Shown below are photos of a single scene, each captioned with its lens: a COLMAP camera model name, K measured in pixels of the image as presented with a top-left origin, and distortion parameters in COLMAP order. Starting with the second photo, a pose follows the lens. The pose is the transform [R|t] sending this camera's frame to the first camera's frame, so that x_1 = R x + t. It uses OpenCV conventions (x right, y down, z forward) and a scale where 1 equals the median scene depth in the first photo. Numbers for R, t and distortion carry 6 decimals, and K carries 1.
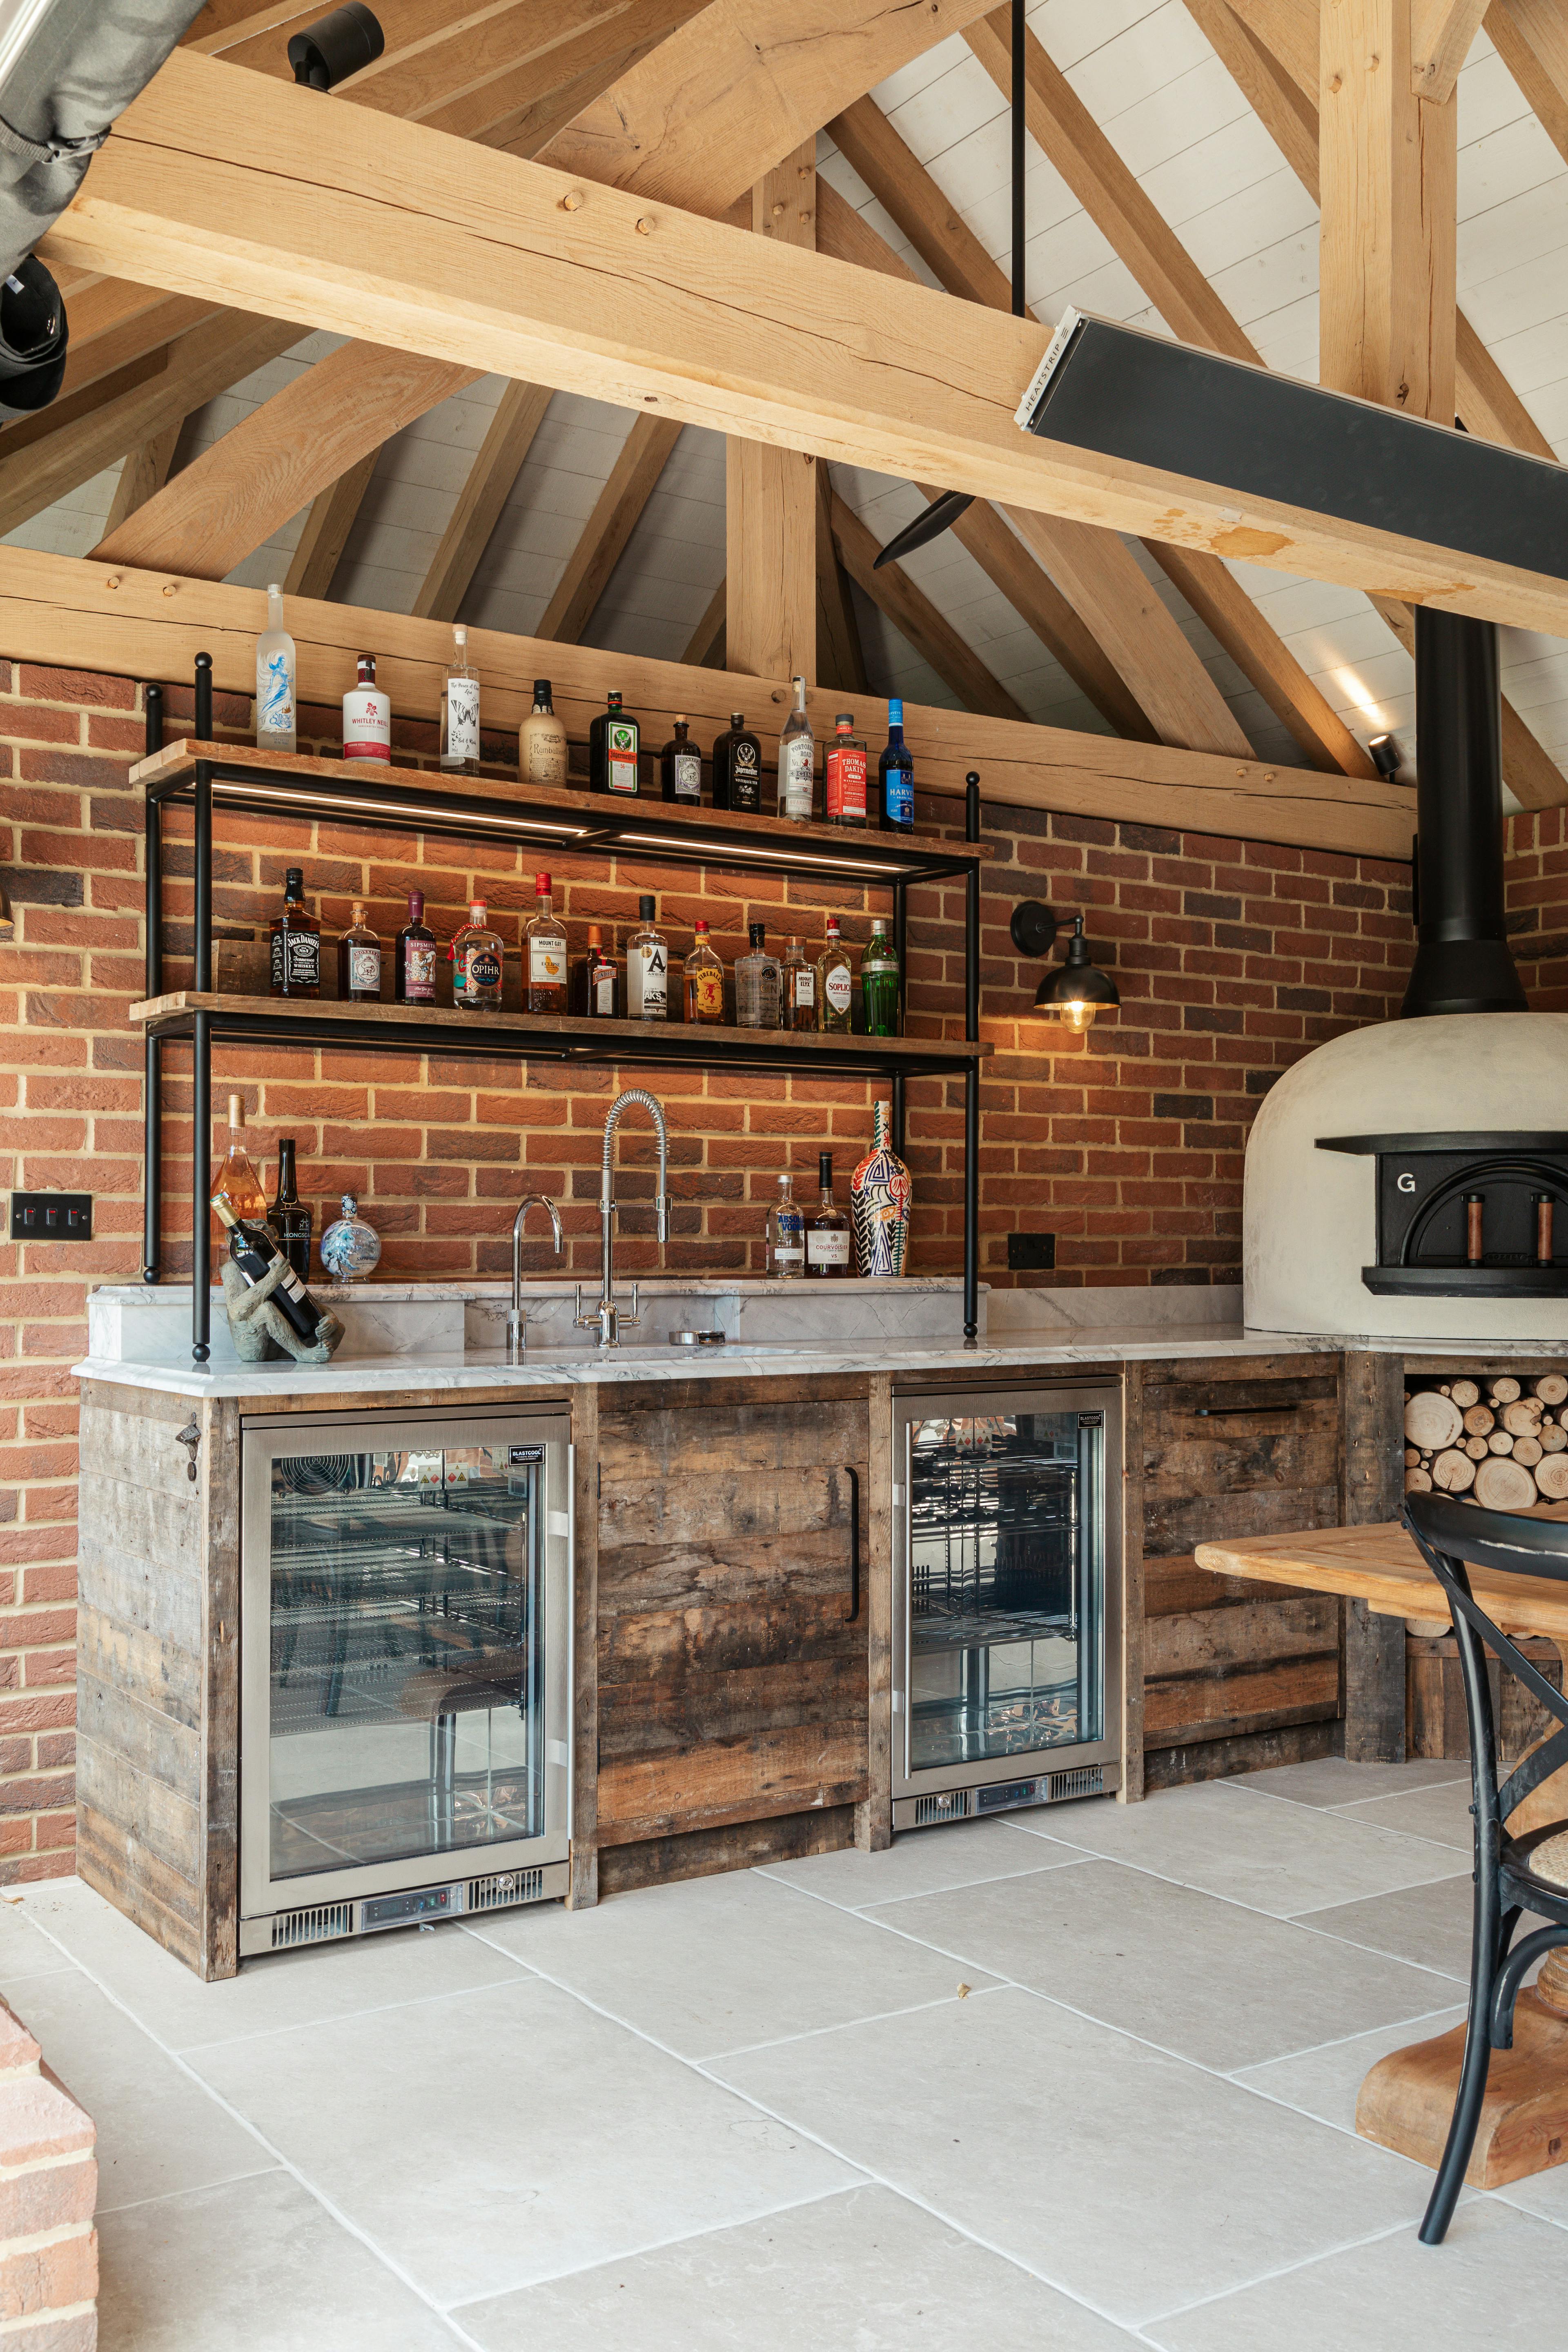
lens RADIAL K [[2196.2, 0, 784.8], [0, 2196.2, 1259.3], [0, 0, 1]] dist [0.016431, 0.005443]
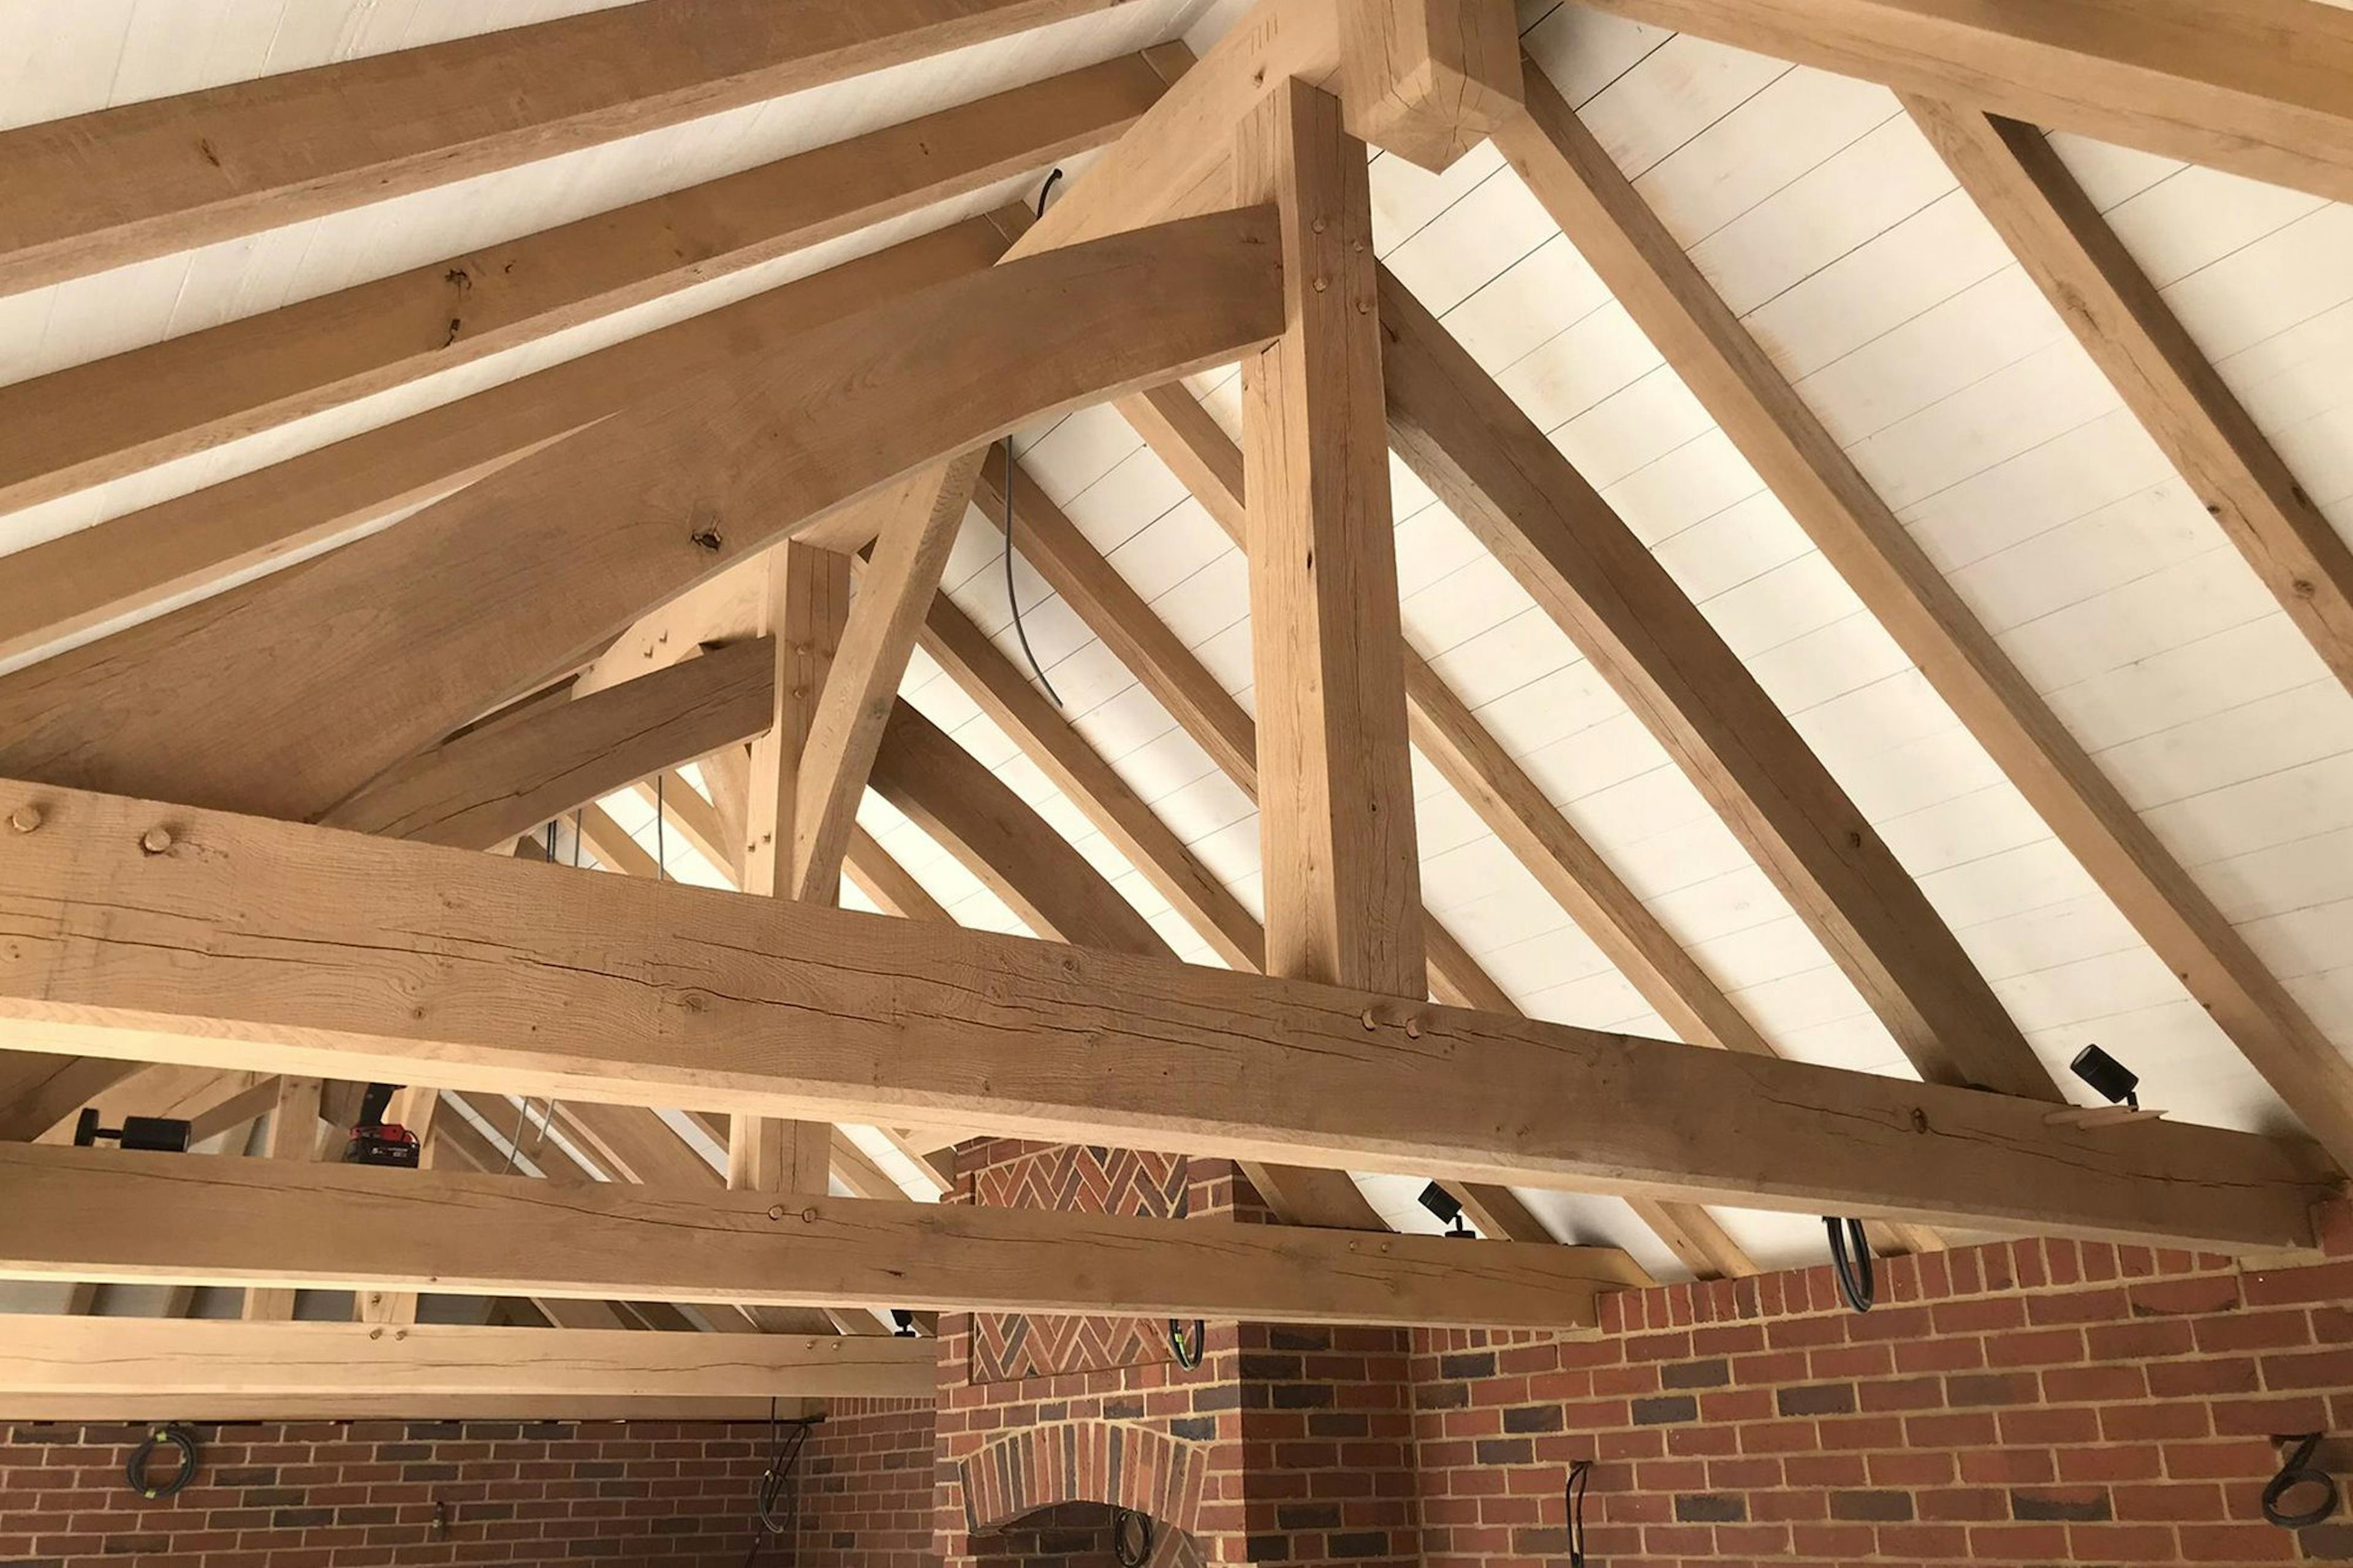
lens RADIAL K [[2020.2, 0, 1177.3], [0, 2020.2, 827.8], [0, 0, 1]] dist [0.024199, 0.003065]
pose [[0.999613, -0.022589, 0.016219, 0.712276], [0.026628, 0.945661, -0.324062, -0.137294], [-0.008017, 0.324368, 0.945897, -0.618491]]
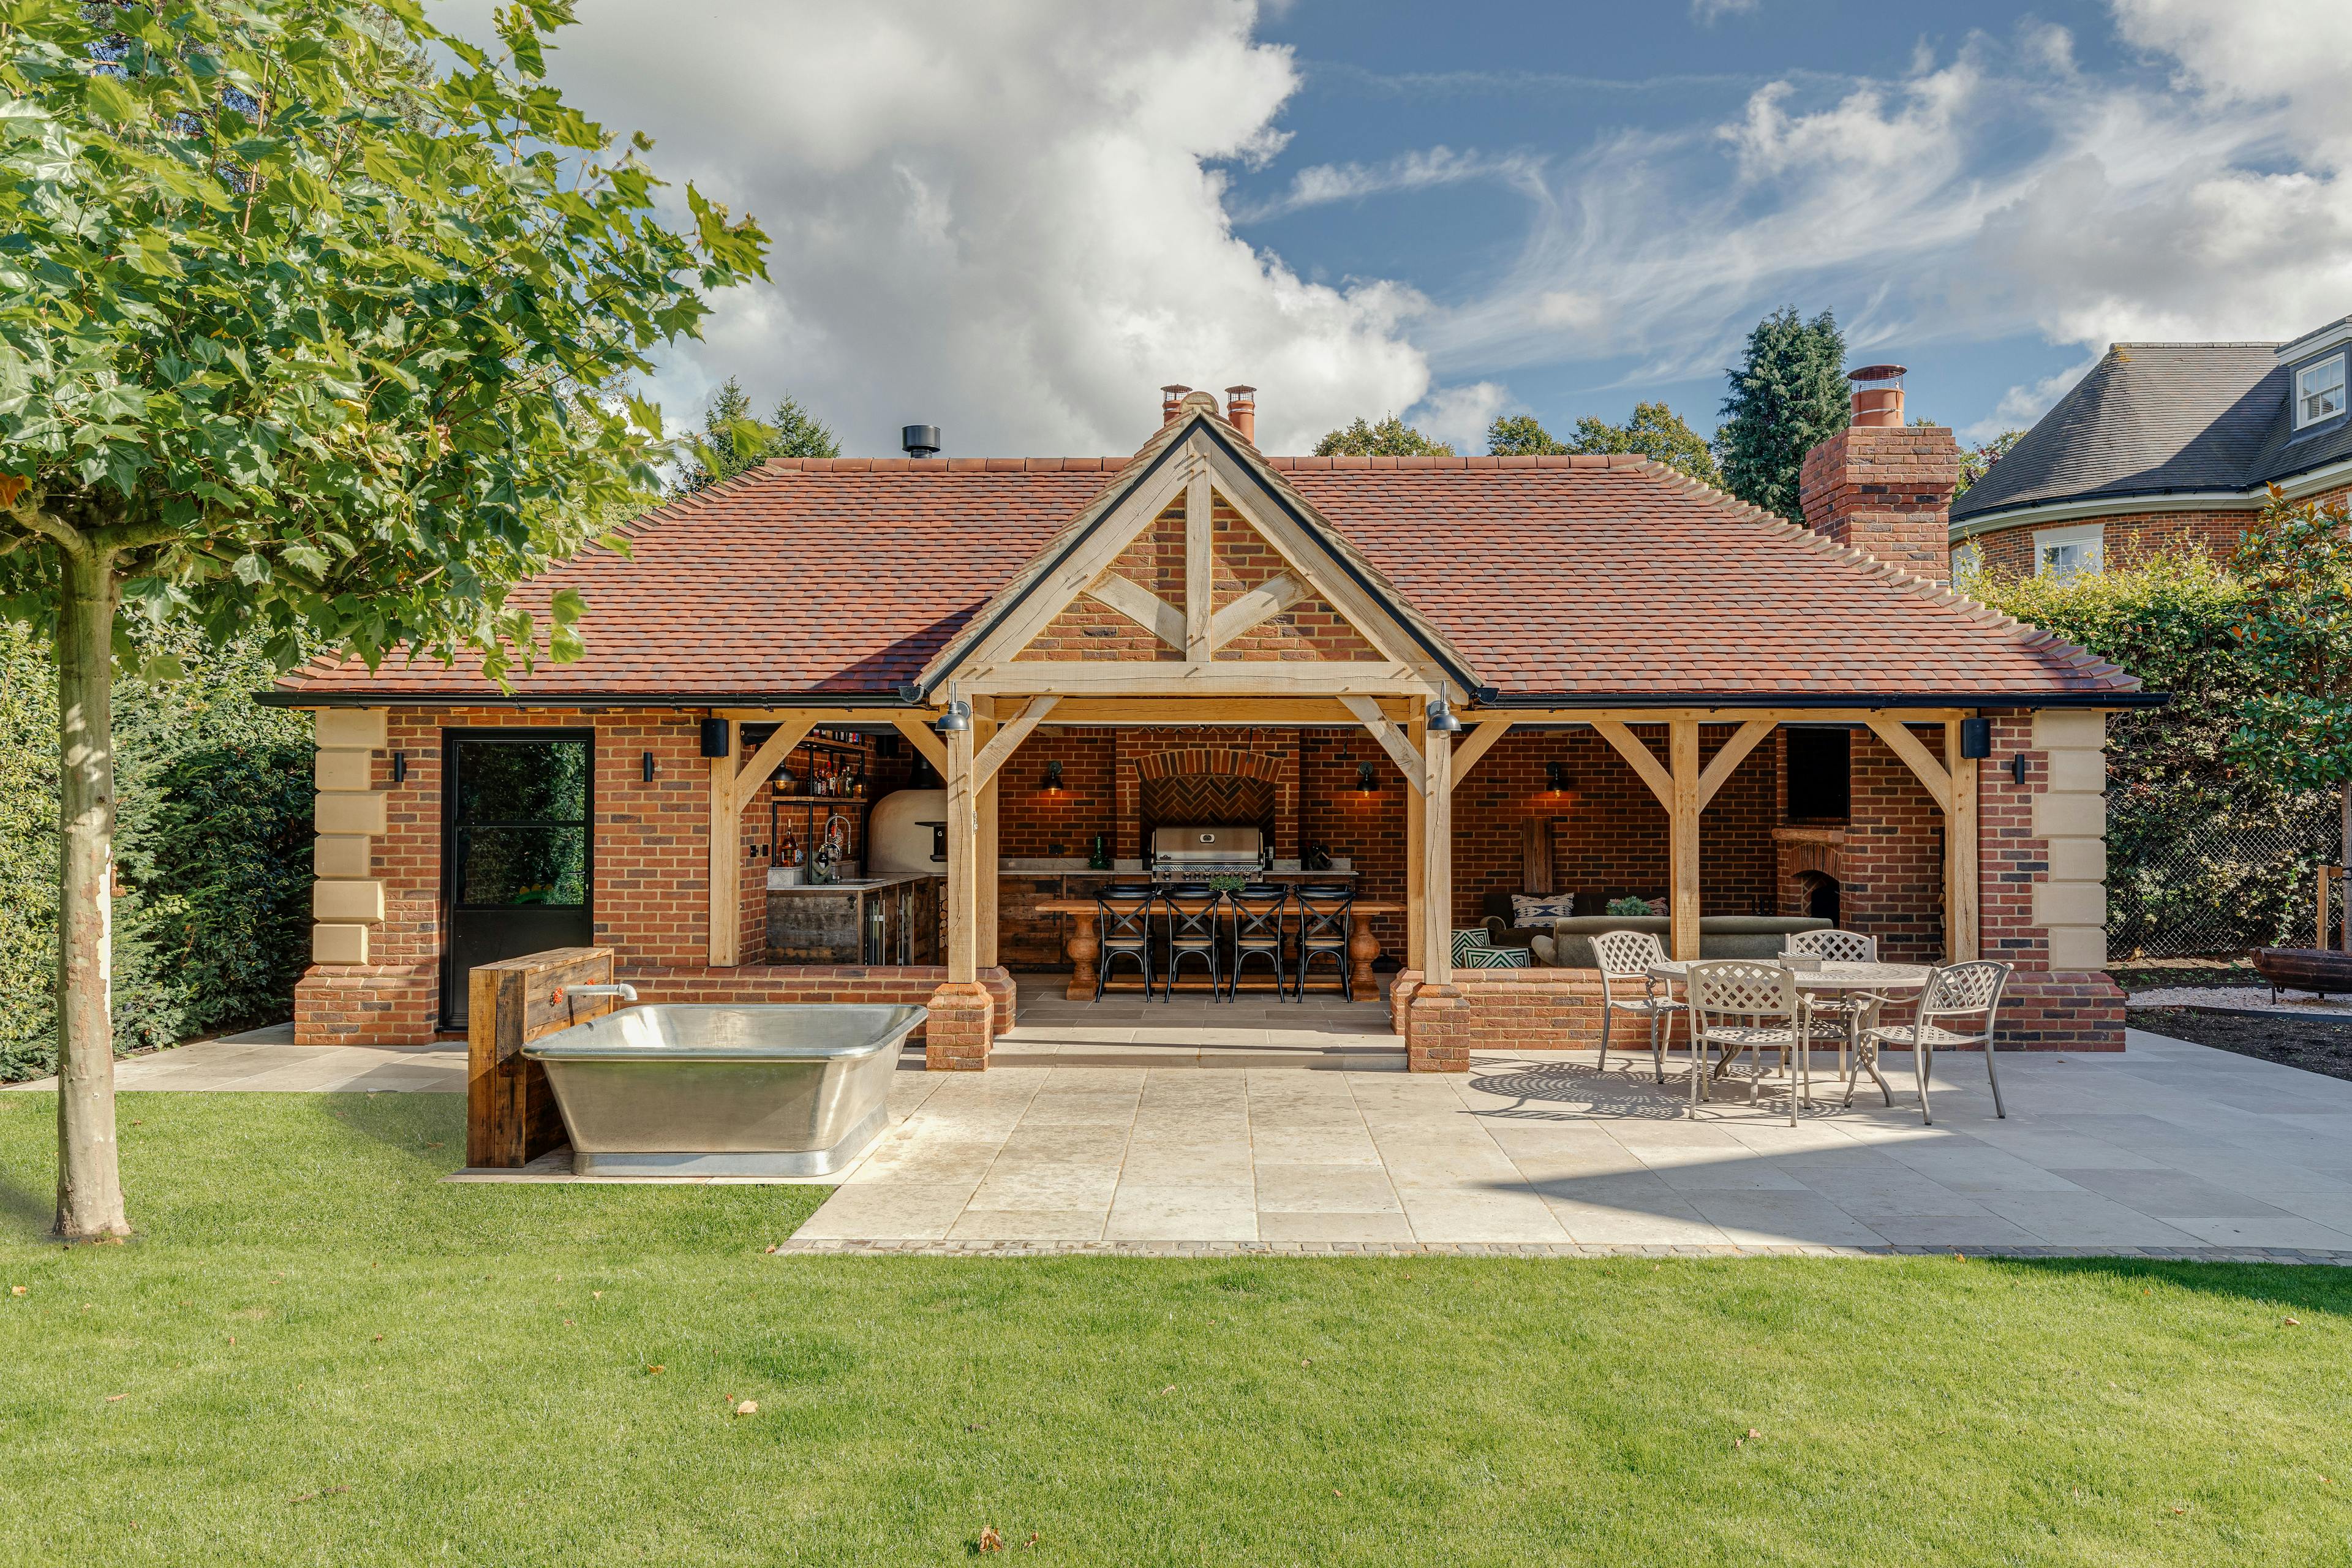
lens RADIAL K [[2019.3, 0, 1176.8], [0, 2019.3, 827.8], [0, 0, 1]] dist [0.024199, 0.003065]
pose [[0.565845, -0.007750, 0.824475, -2.612423], [0.004808, 0.999970, 0.006100, -0.068417], [-0.824498, 0.000512, 0.565865, -1.490255]]
